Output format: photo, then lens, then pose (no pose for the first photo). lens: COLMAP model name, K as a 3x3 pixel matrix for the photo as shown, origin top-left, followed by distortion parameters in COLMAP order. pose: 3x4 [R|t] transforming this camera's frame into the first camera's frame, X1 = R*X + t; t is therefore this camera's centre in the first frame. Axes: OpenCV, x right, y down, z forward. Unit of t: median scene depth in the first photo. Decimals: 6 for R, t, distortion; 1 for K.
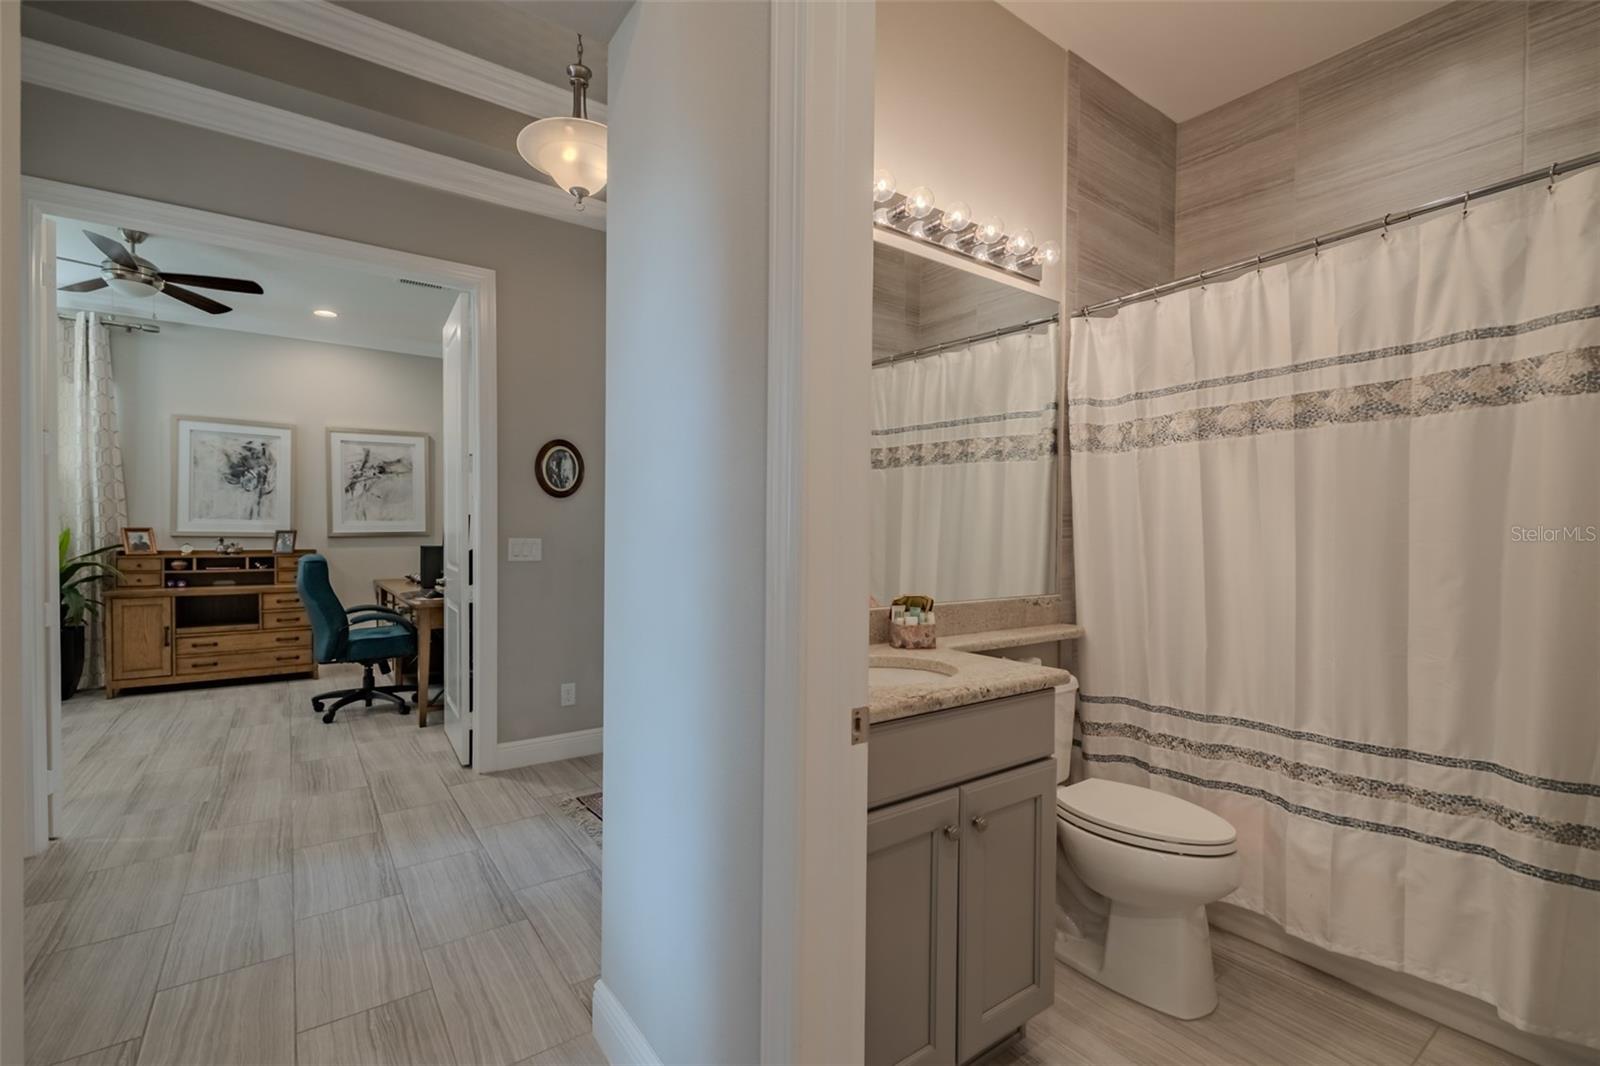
lens RADIAL K [[680.4, 0, 789.4], [0, 680.4, 531.7], [0, 0, 1]] dist [-0.000780, 0.000961]
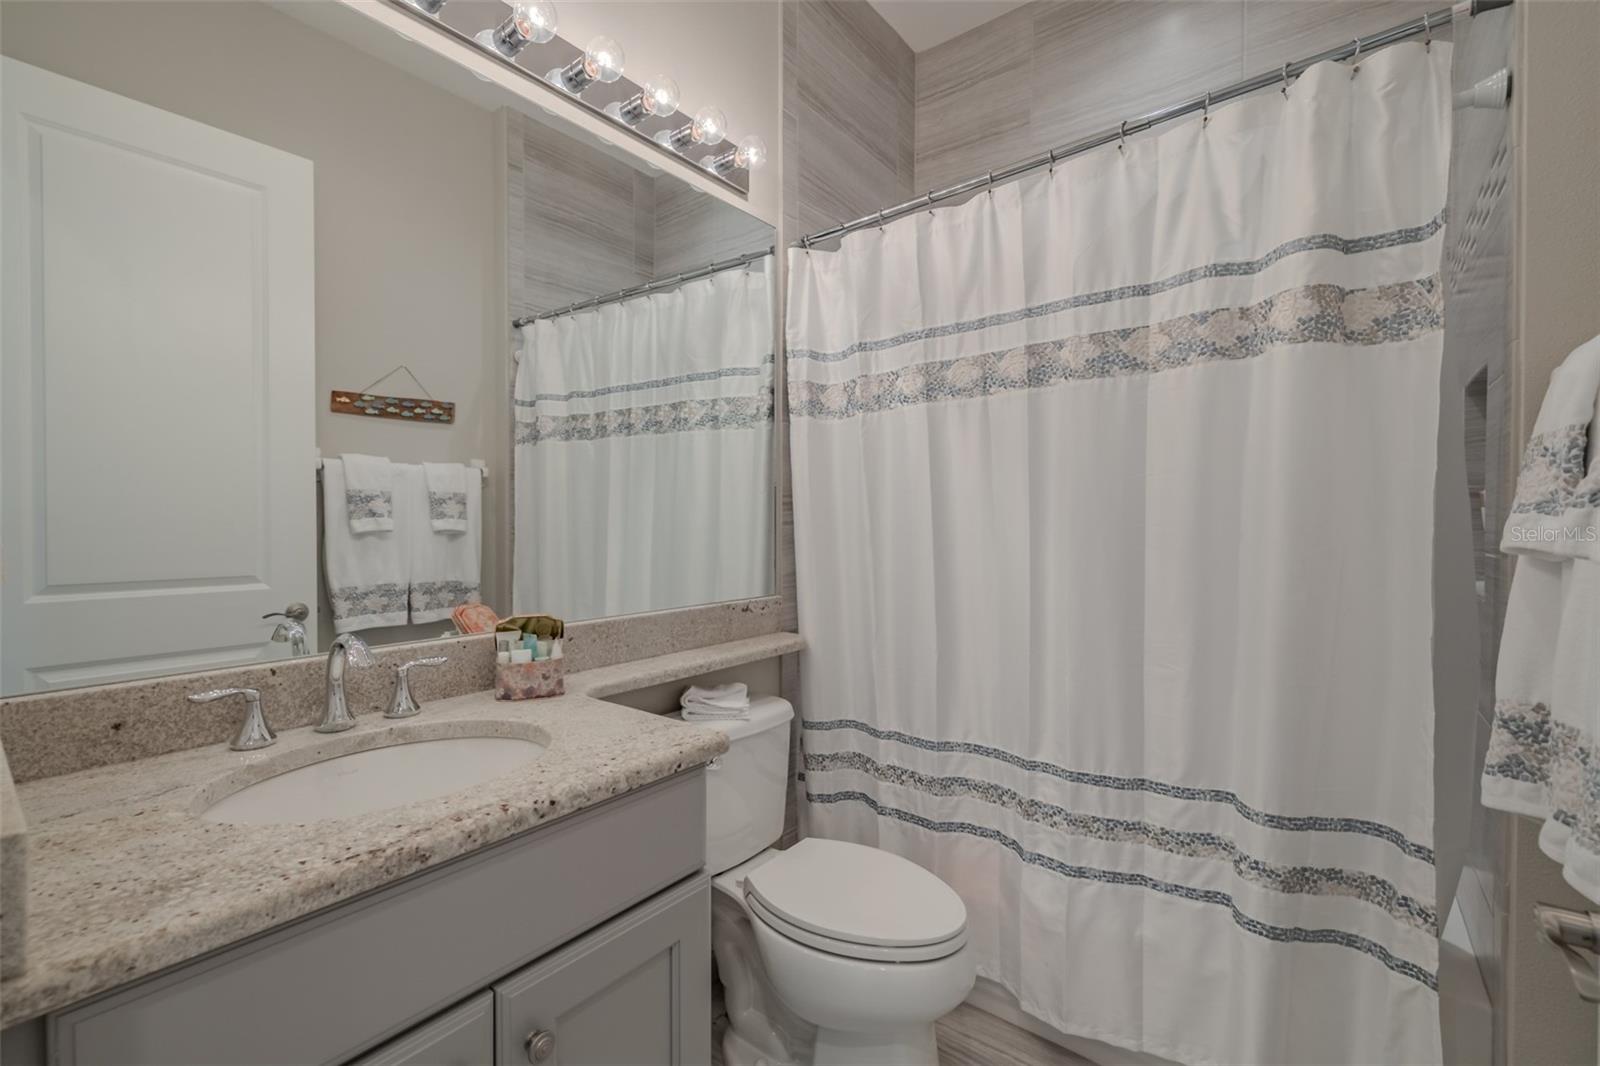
lens RADIAL K [[680.4, 0, 794.7], [0, 680.4, 528.7], [0, 0, 1]] dist [-0.000780, 0.000961]
pose [[0.955454, -0.011847, 0.294901, 0.224812], [0.008042, 0.999868, 0.014114, 0.002714], [-0.295029, -0.011114, 0.955424, 0.290907]]
